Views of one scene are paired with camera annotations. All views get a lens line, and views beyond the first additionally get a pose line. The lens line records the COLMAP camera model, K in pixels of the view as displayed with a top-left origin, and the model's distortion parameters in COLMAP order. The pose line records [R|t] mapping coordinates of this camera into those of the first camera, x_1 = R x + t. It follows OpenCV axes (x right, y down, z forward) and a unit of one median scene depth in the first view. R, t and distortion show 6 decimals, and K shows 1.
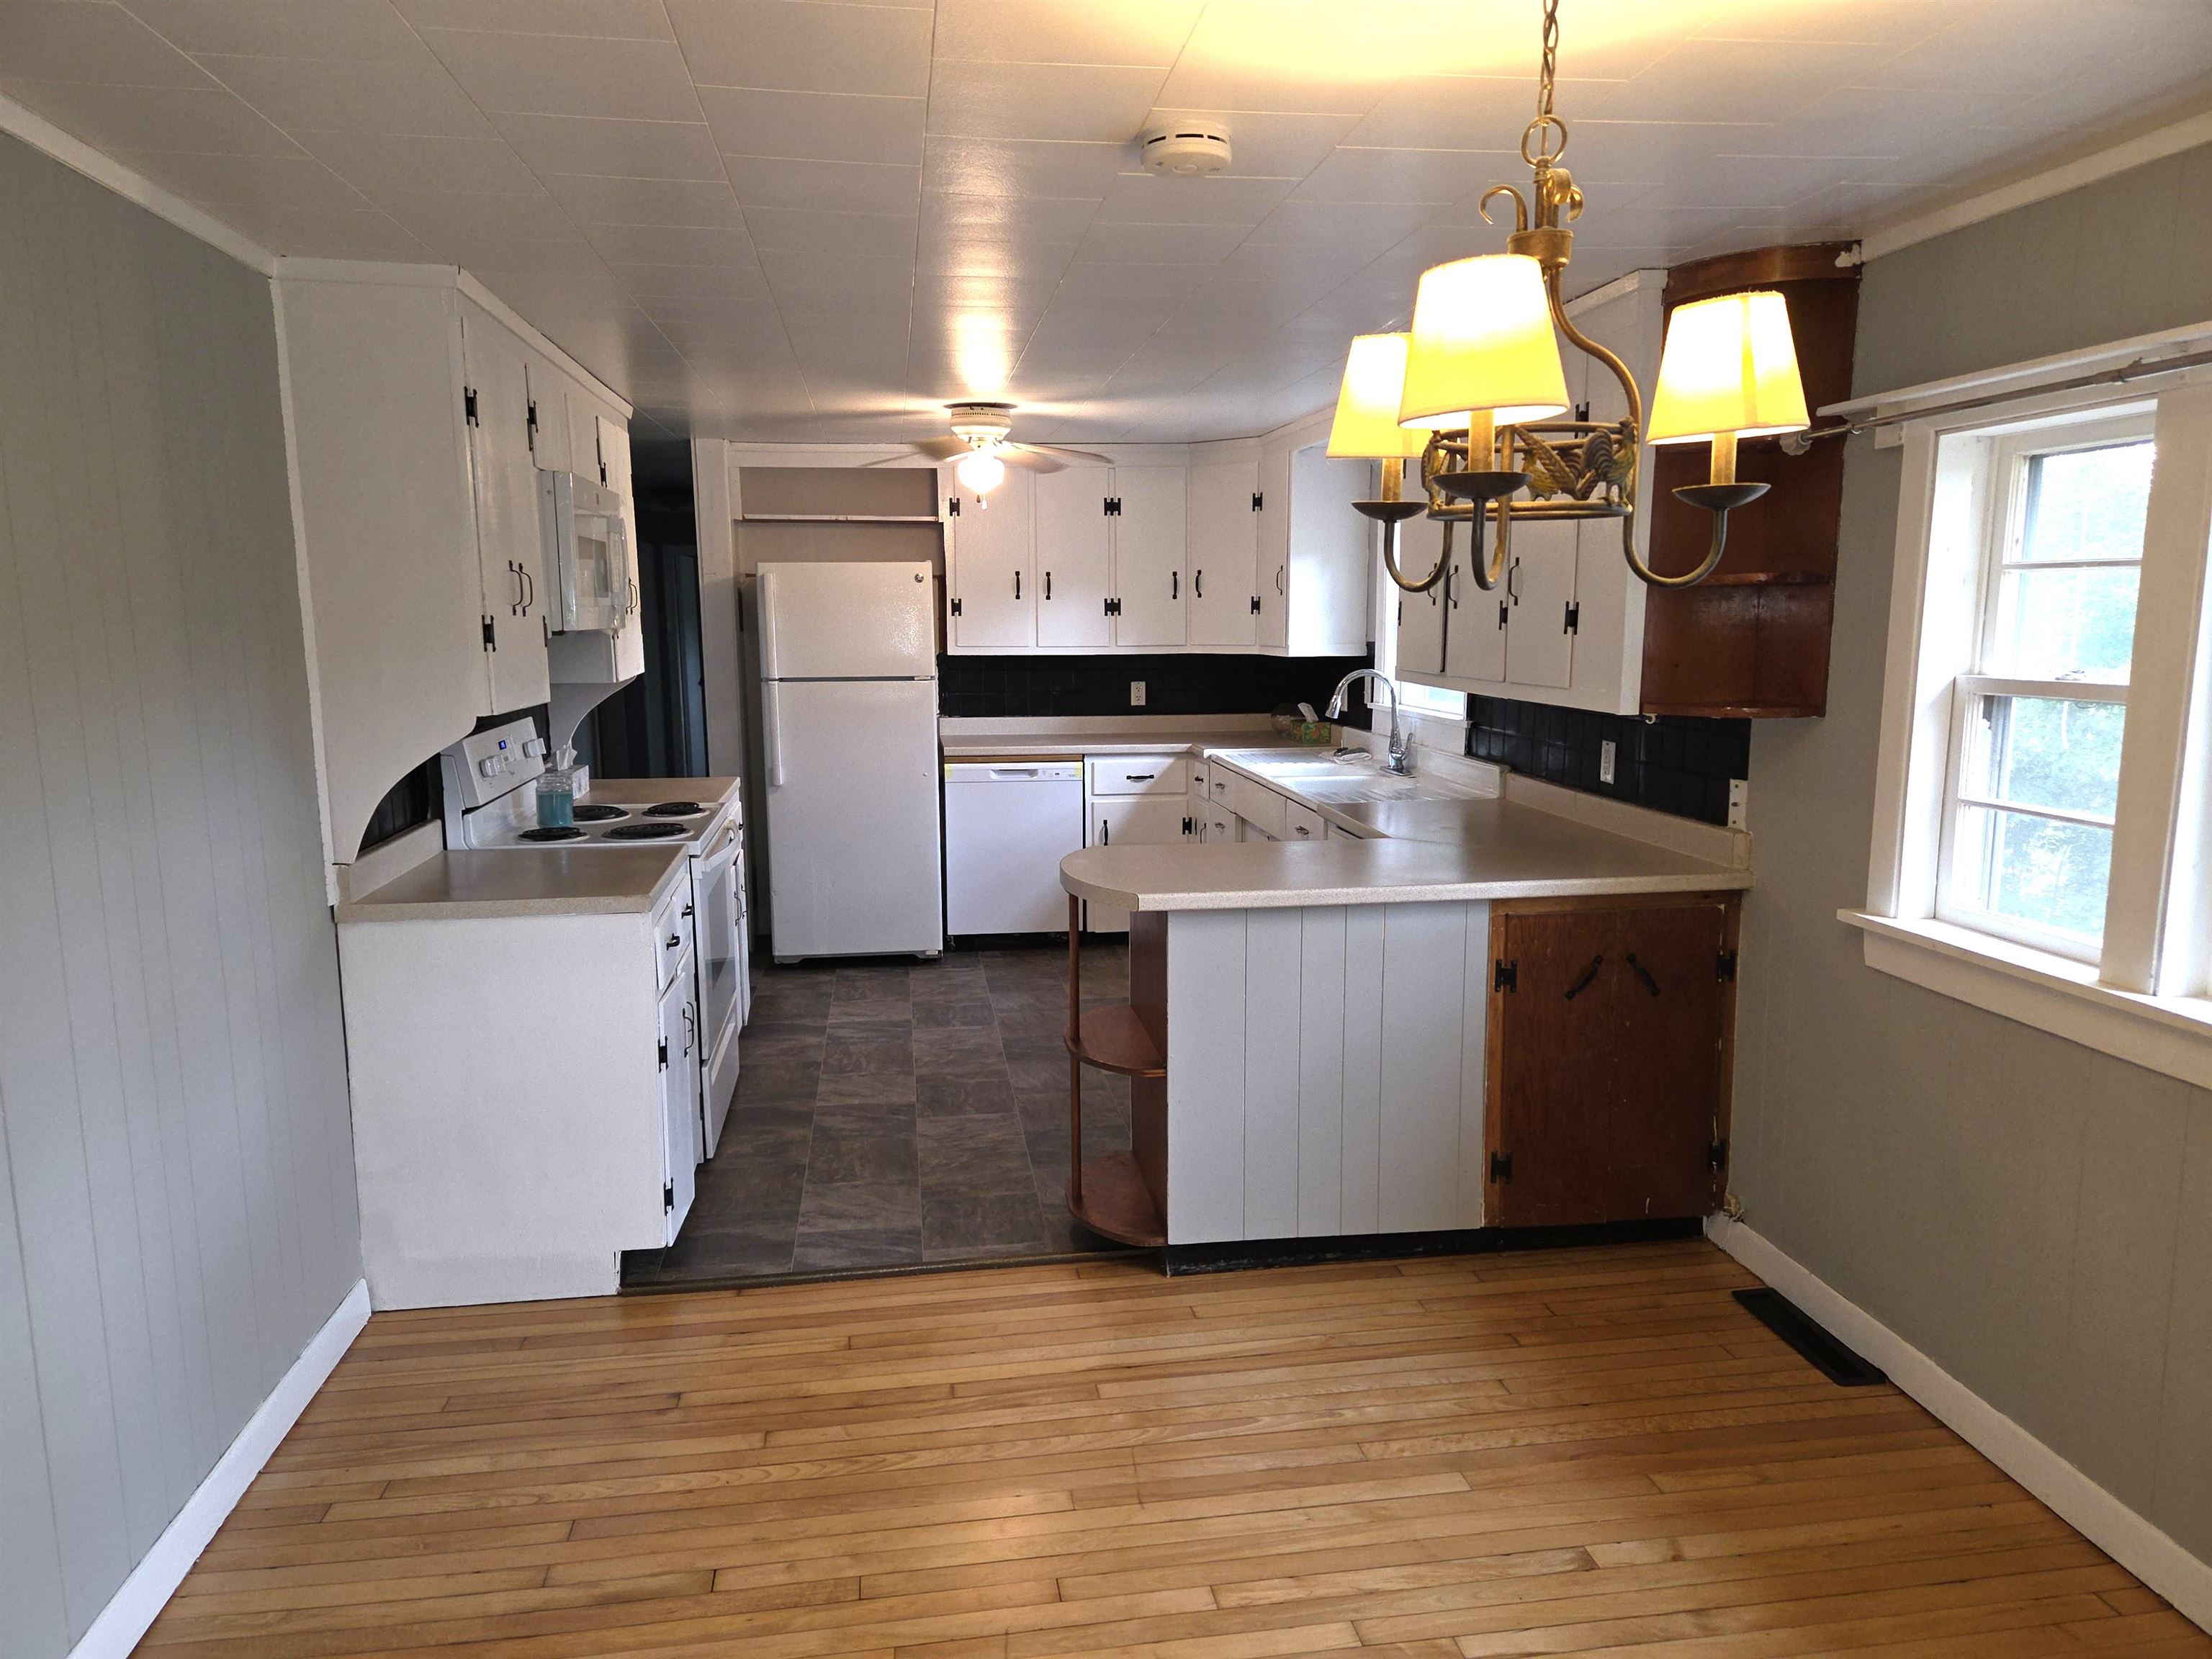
lens RADIAL K [[1471.6, 0, 1081.6], [0, 1471.6, 855.5], [0, 0, 1]] dist [0.071224, -0.055057]
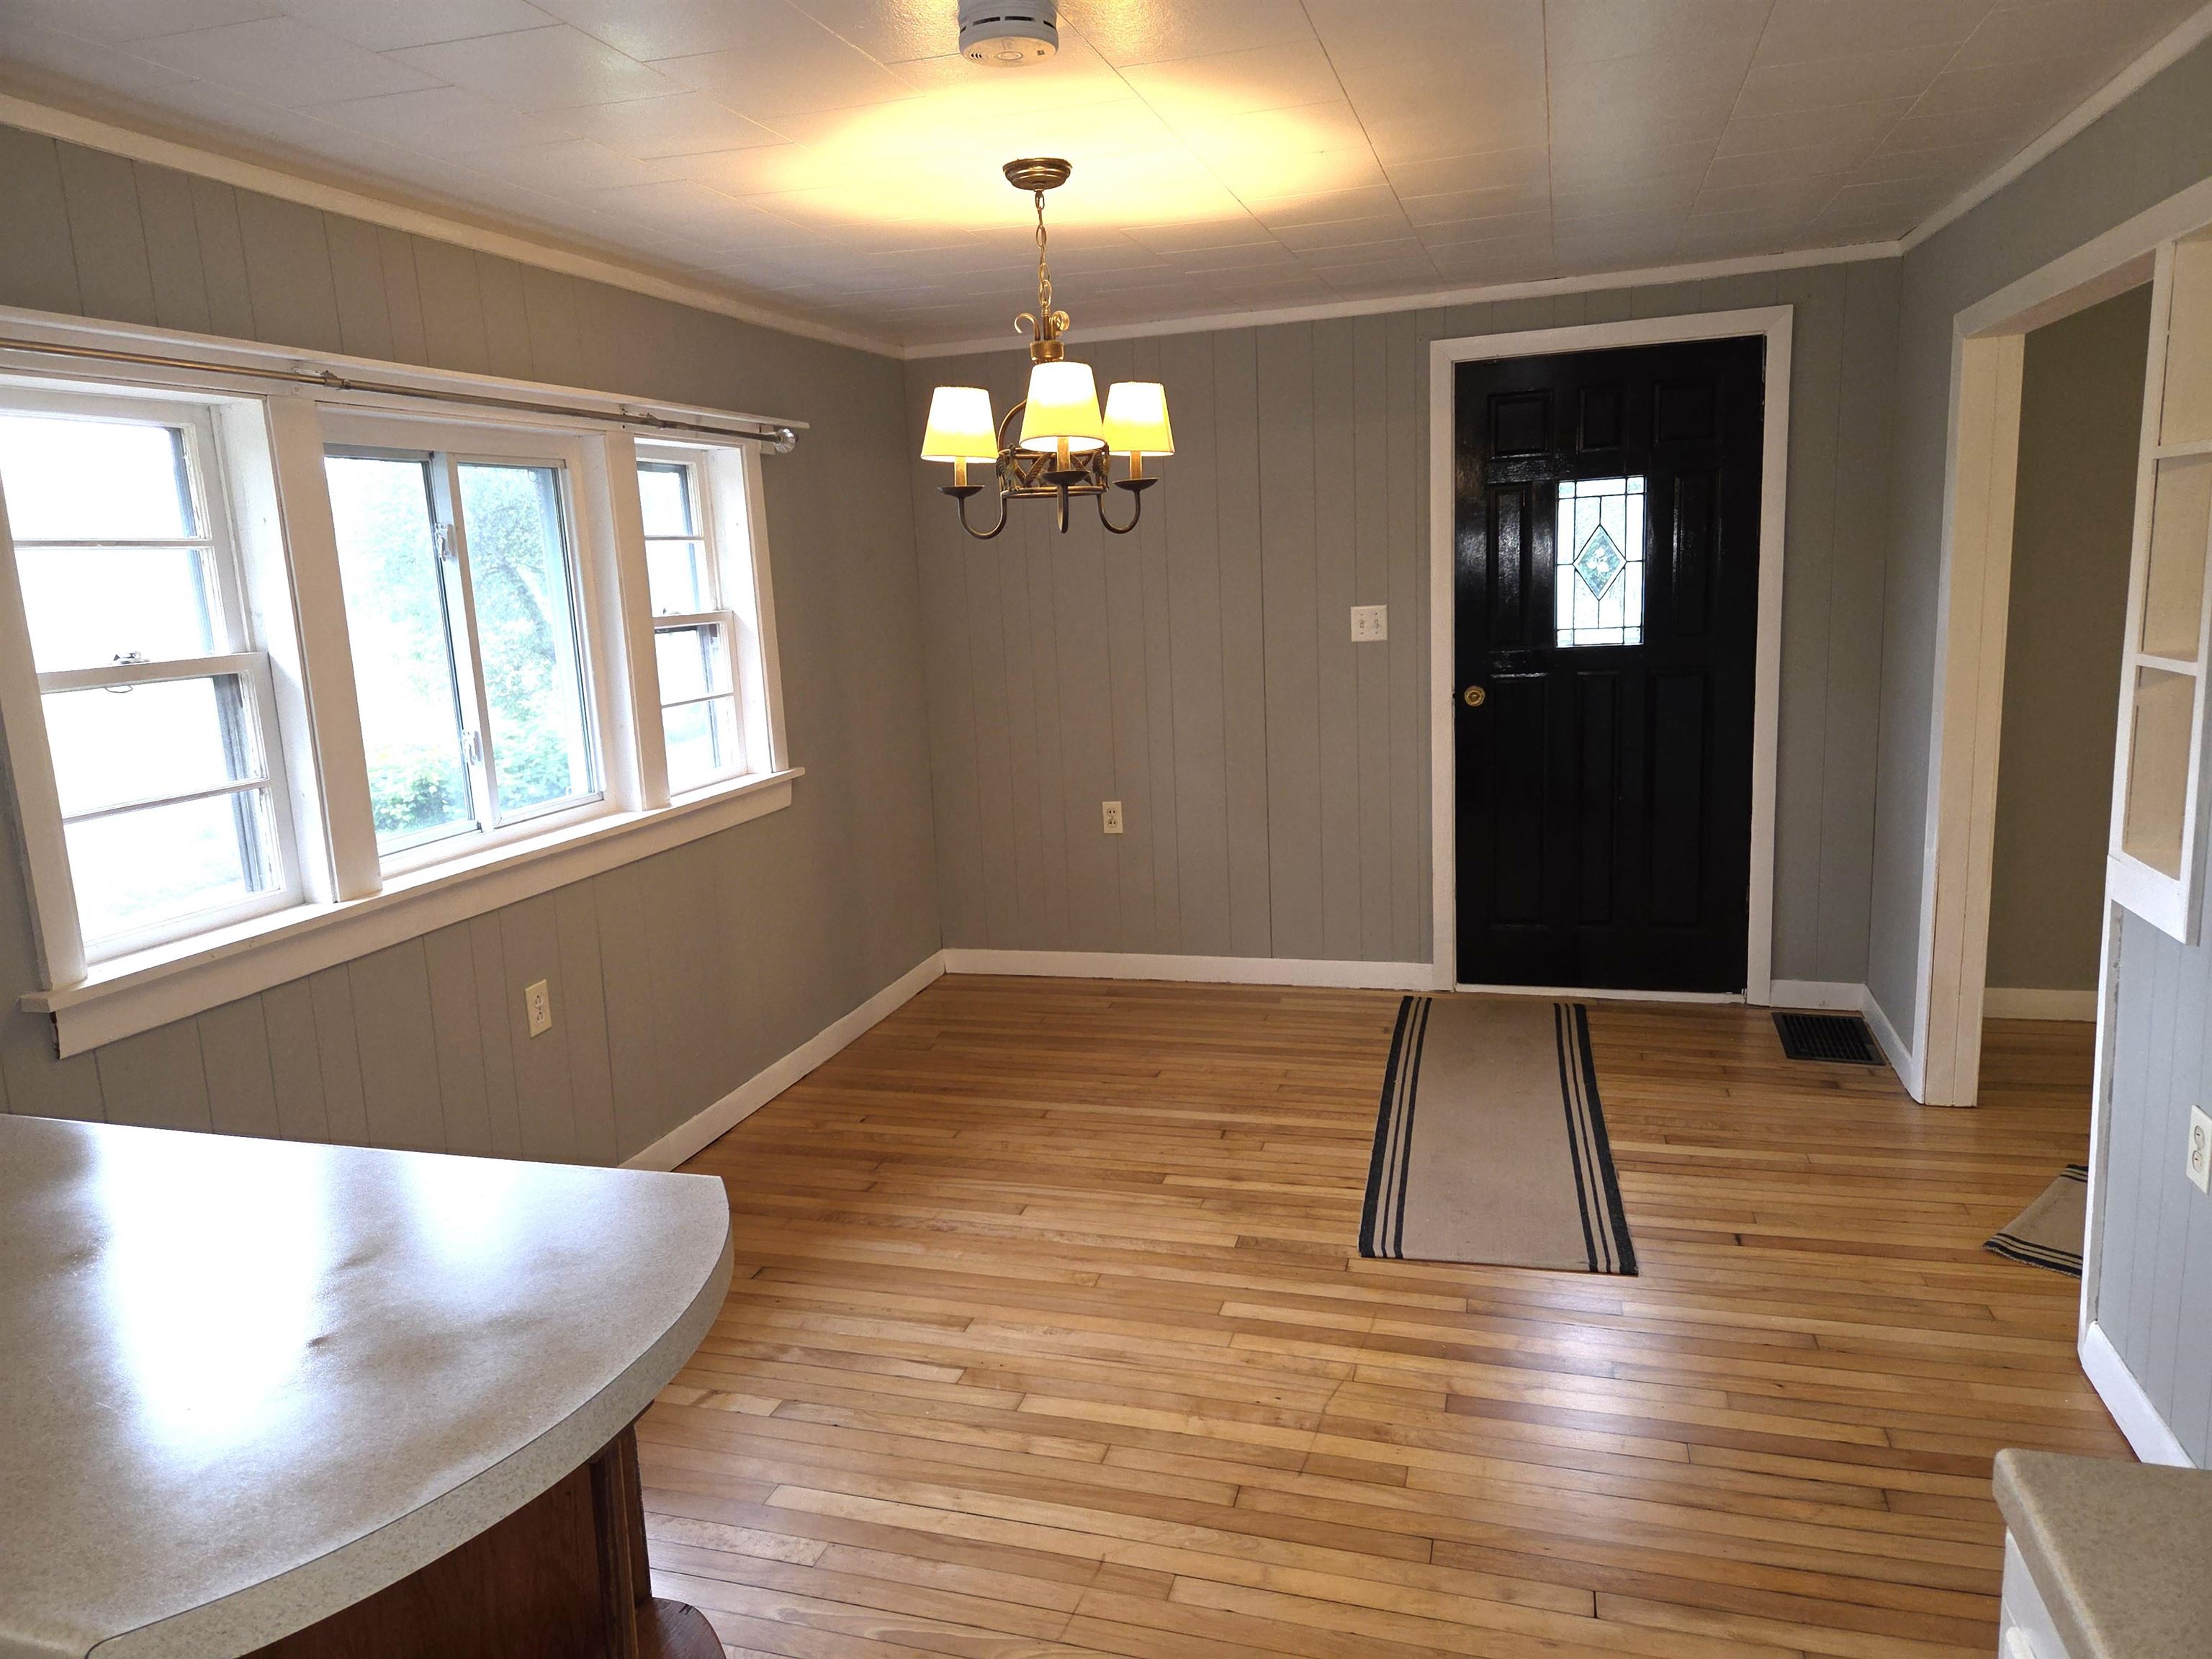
lens RADIAL K [[1471.6, 0, 1099.7], [0, 1471.6, 829.5], [0, 0, 1]] dist [0.071224, -0.055057]
pose [[-0.909079, -0.028379, 0.415656, -0.227733], [0.118287, 0.939040, 0.322818, -0.184768], [-0.399479, 0.342634, -0.850305, 1.166478]]
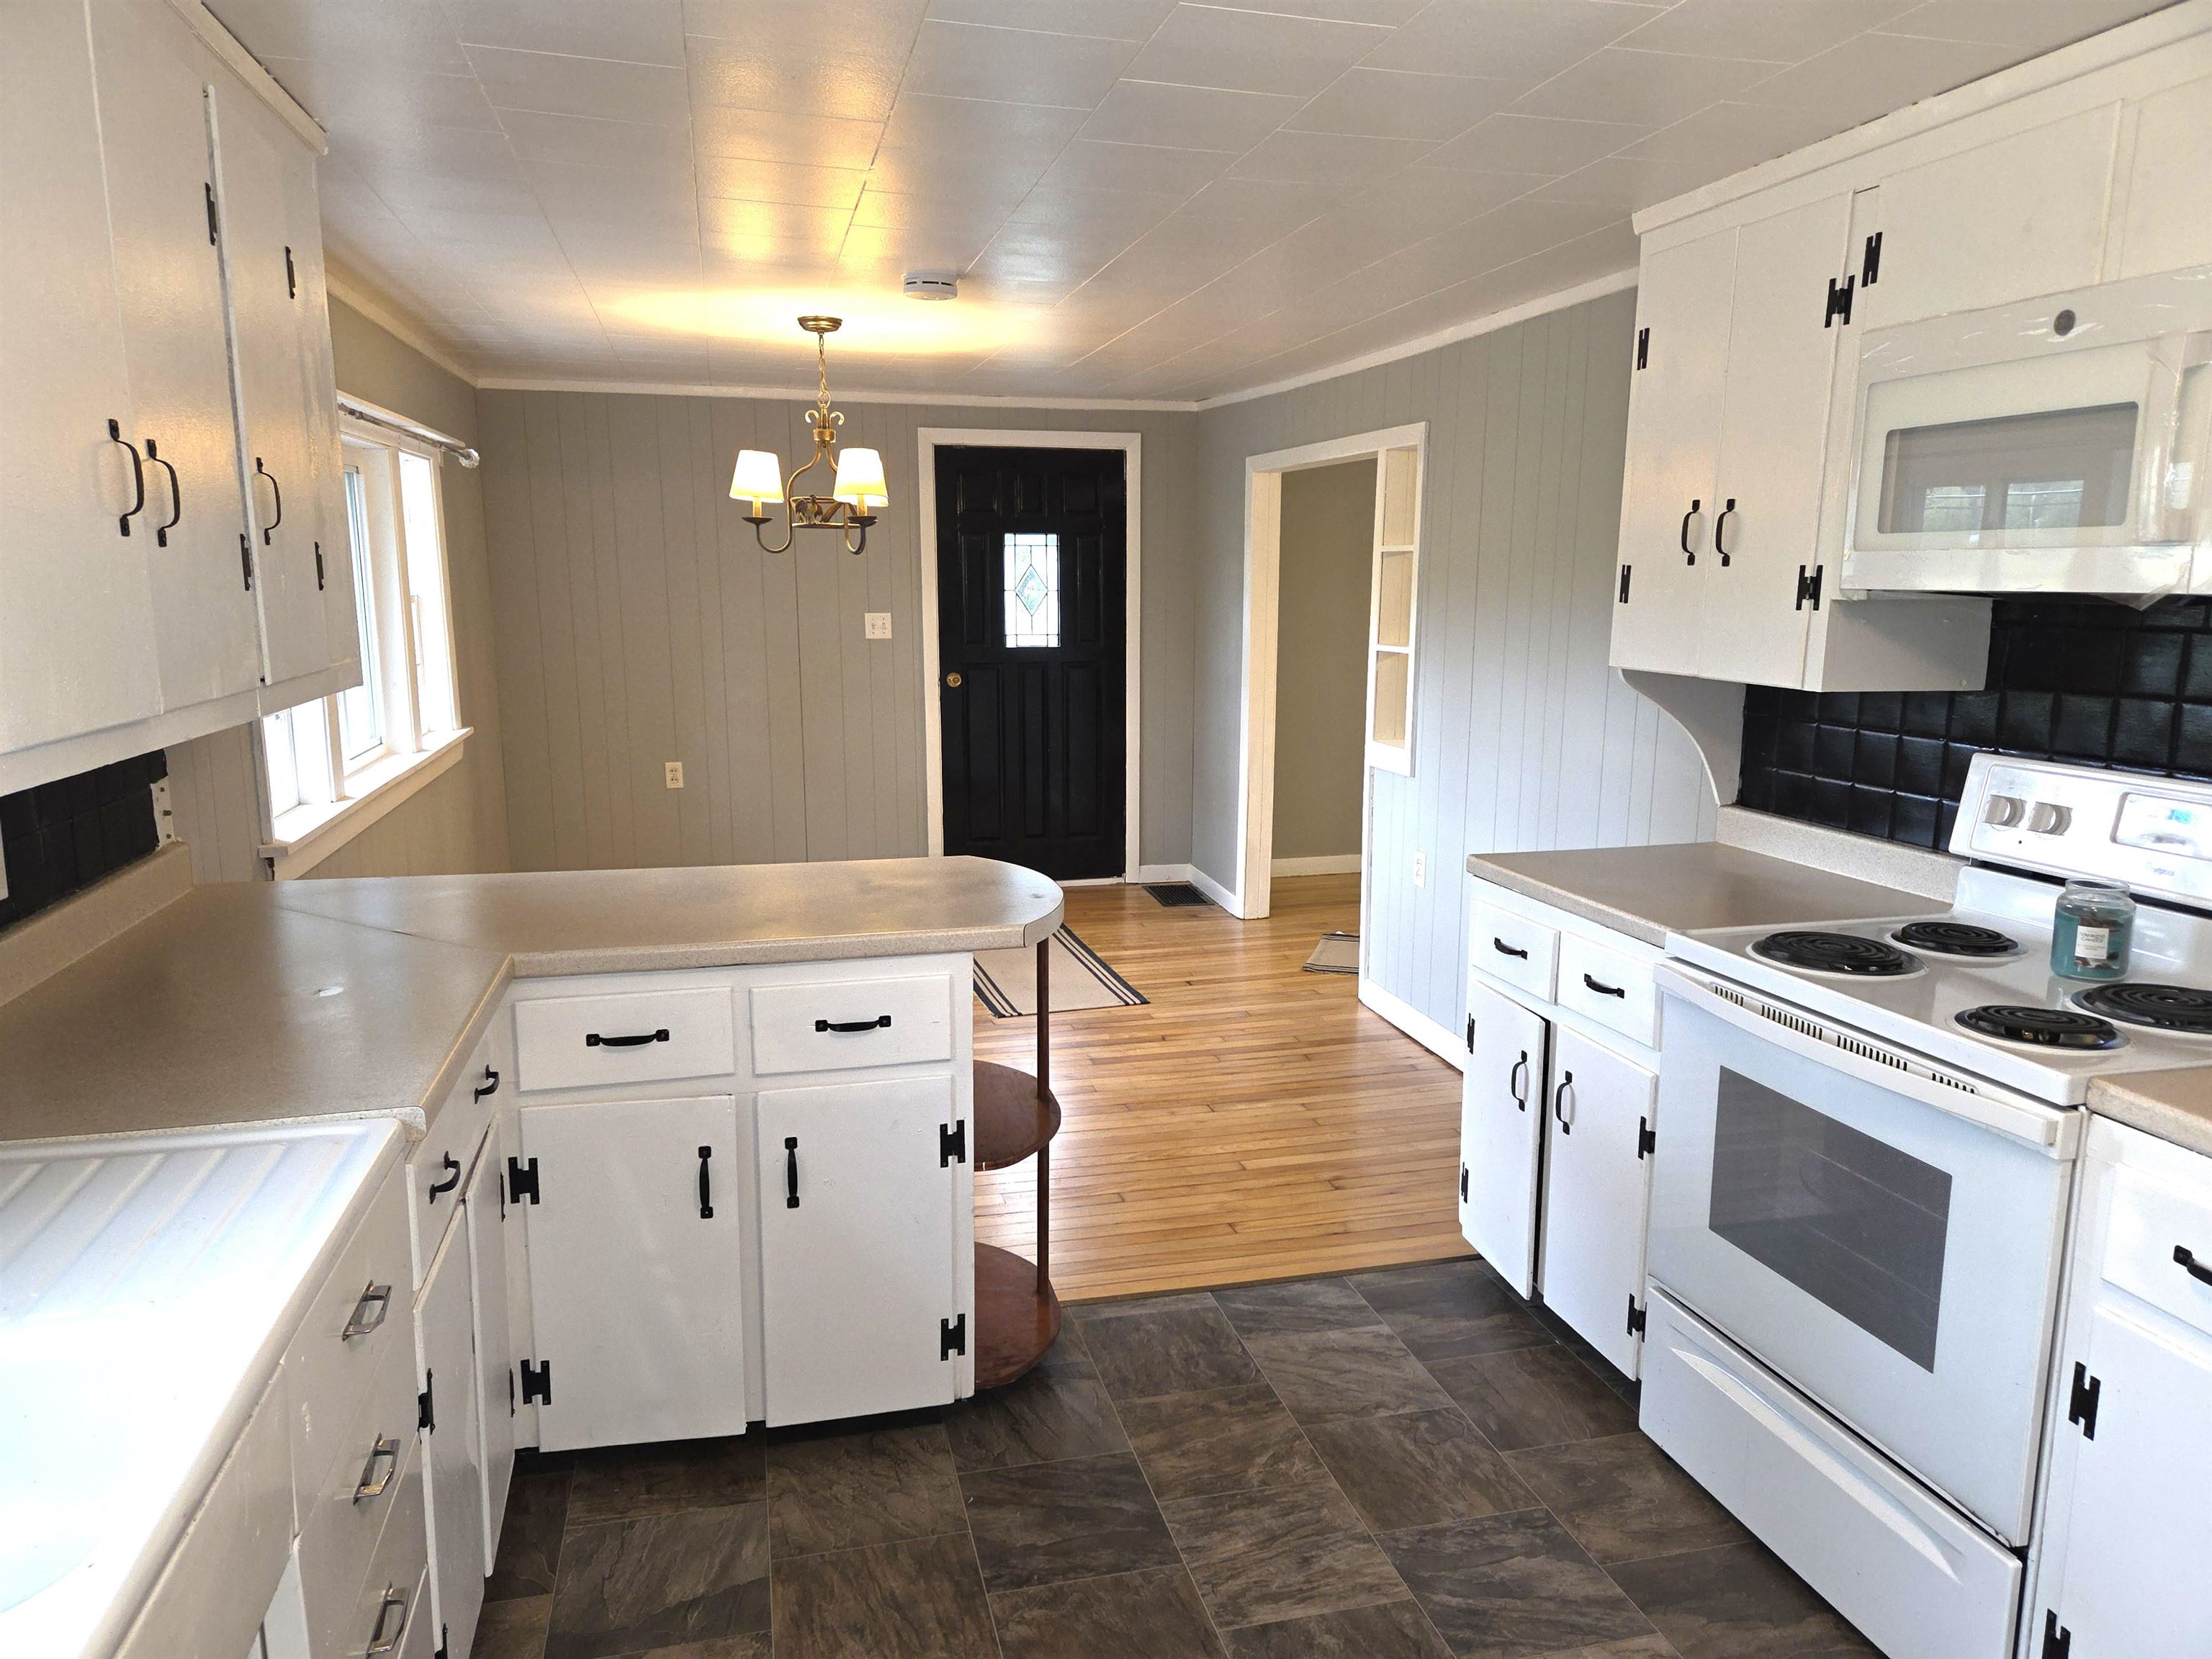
lens RADIAL K [[1471.6, 0, 1103.5], [0, 1471.6, 846.8], [0, 0, 1]] dist [0.071224, -0.055057]
pose [[-0.993210, 0.020885, -0.114442, 0.052932], [-0.020017, 0.938400, 0.344971, -0.282065], [0.114597, 0.344920, -0.931610, 1.712165]]
